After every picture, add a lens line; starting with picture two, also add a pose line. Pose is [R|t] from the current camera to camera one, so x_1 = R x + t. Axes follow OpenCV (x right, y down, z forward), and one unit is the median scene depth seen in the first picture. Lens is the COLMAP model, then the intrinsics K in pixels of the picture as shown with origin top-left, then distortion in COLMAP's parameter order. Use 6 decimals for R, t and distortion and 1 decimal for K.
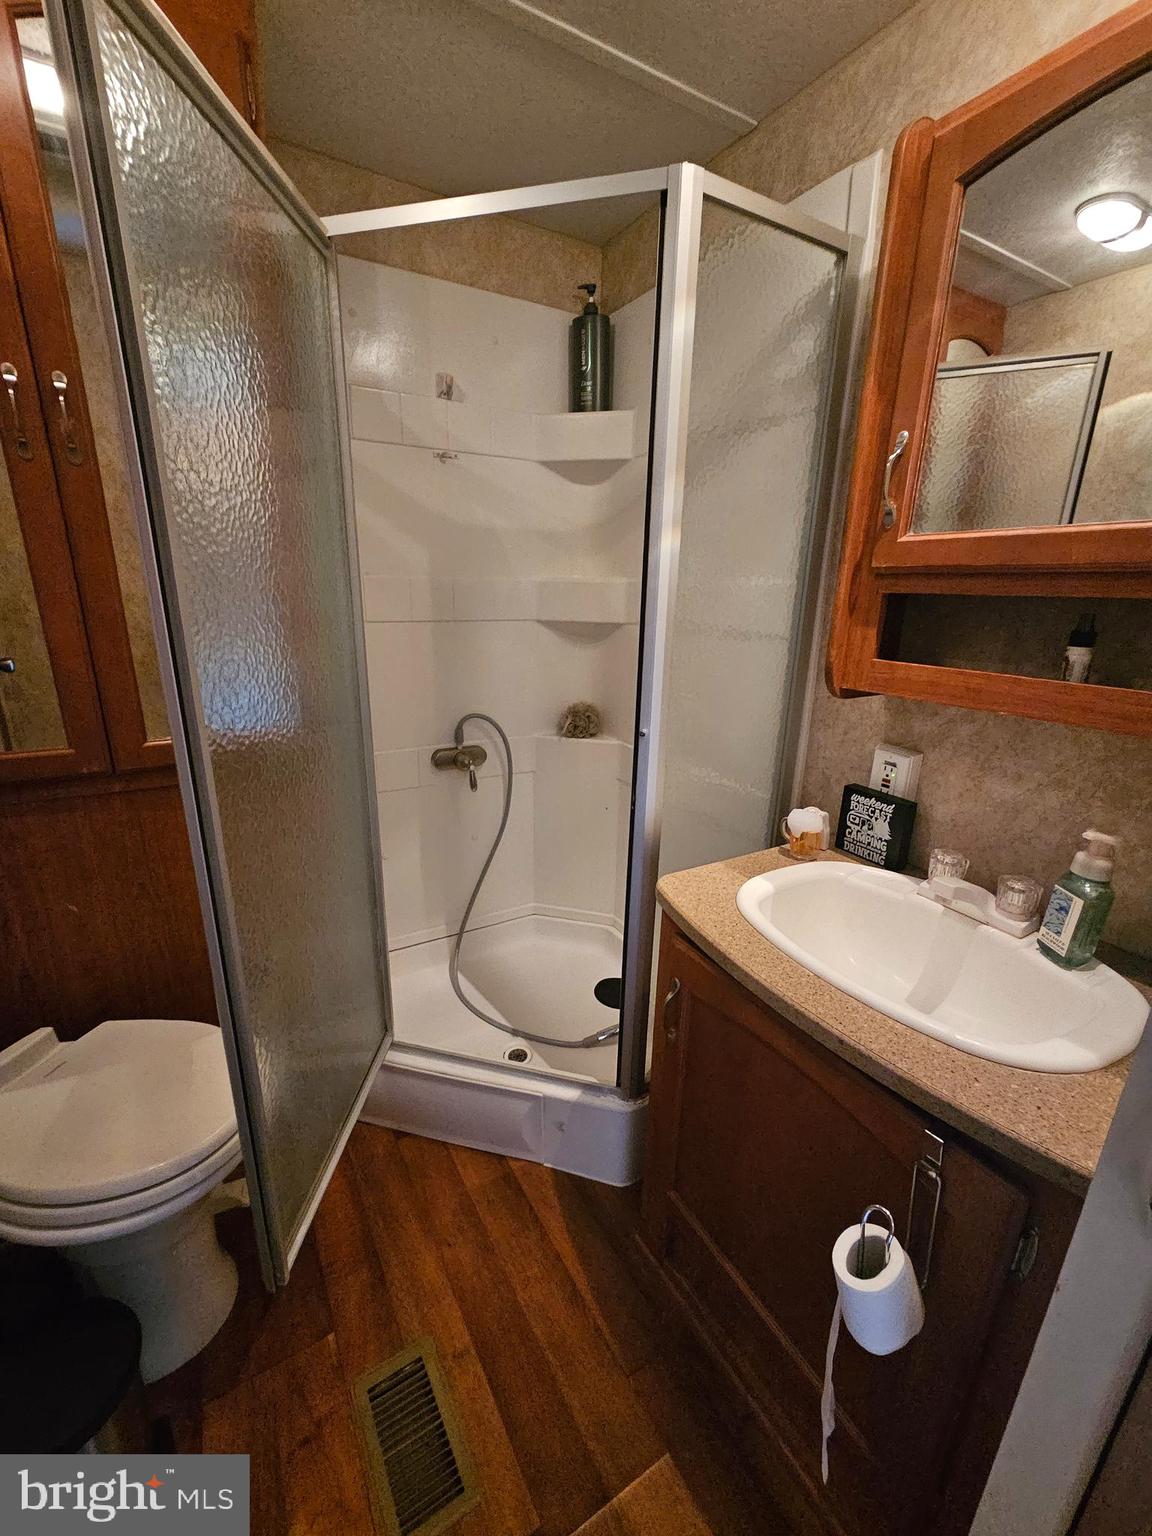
lens RADIAL K [[626.2, 0, 567.7], [0, 626.2, 772.8], [0, 0, 1]] dist [0.000610, -0.002978]
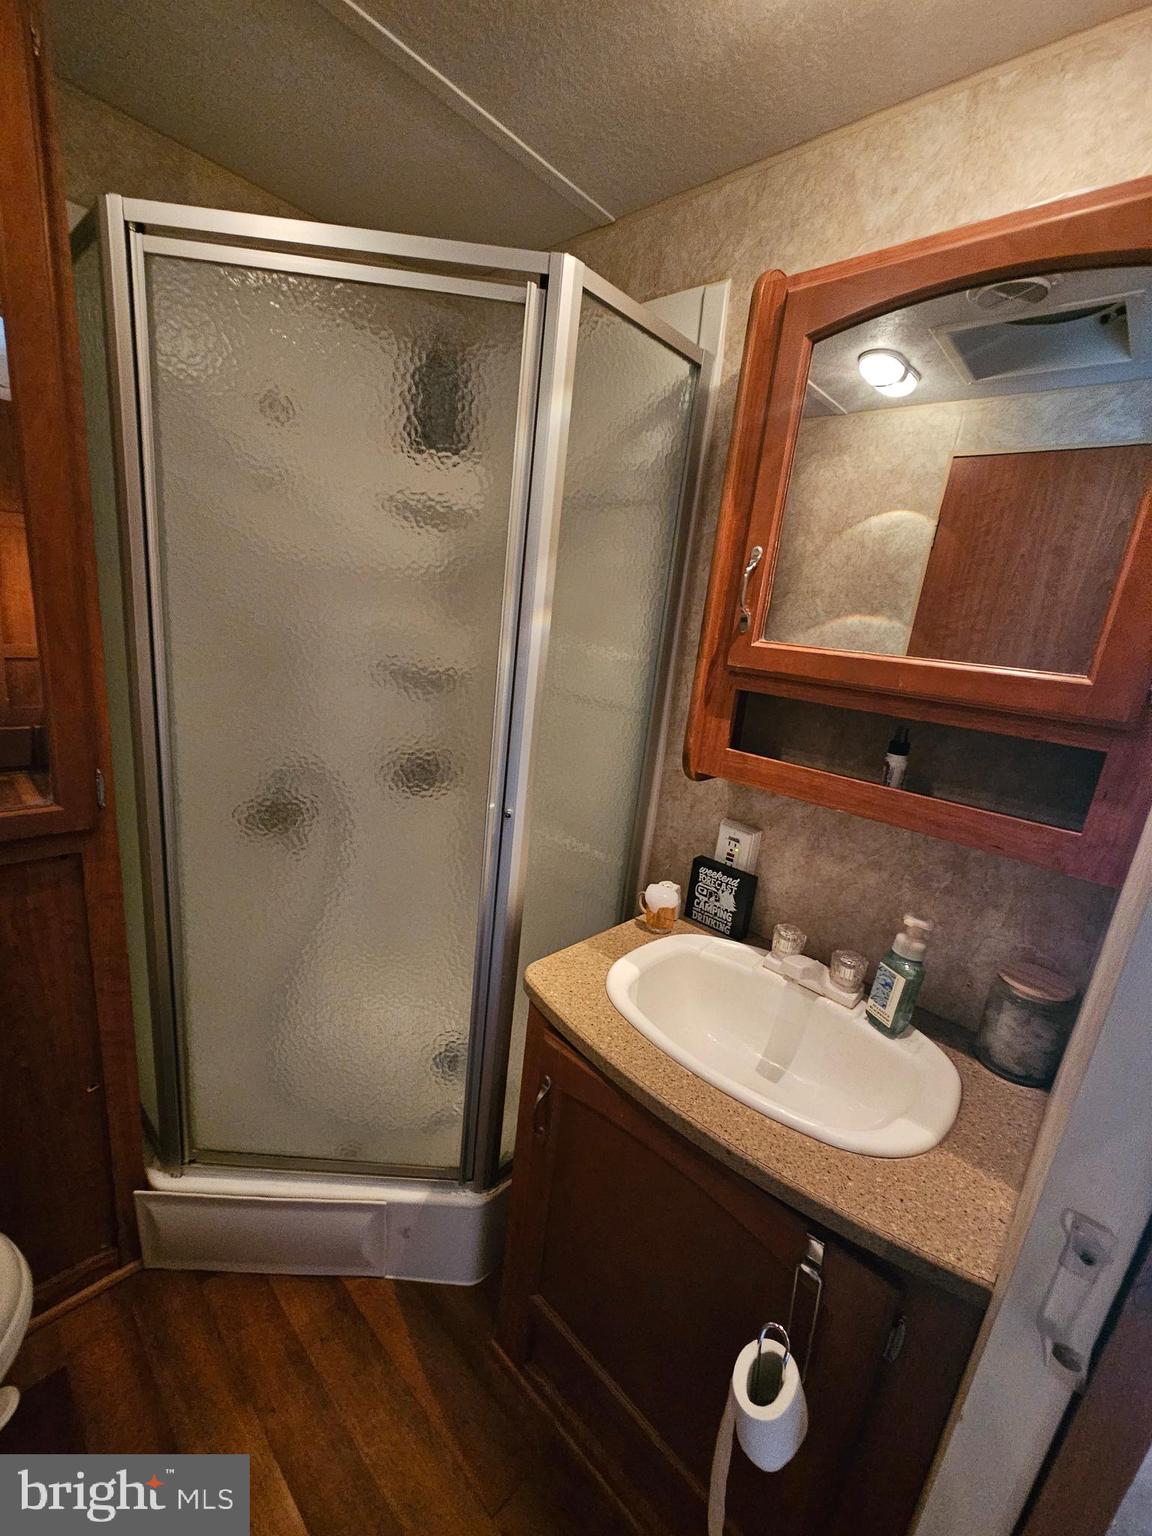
lens RADIAL K [[626.2, 0, 567.7], [0, 626.2, 772.8], [0, 0, 1]] dist [0.000610, -0.002978]
pose [[0.955705, 0.009353, 0.294178, -0.079536], [-0.001755, 0.999658, -0.026082, -0.107031], [-0.294322, 0.024410, 0.955395, 0.059856]]
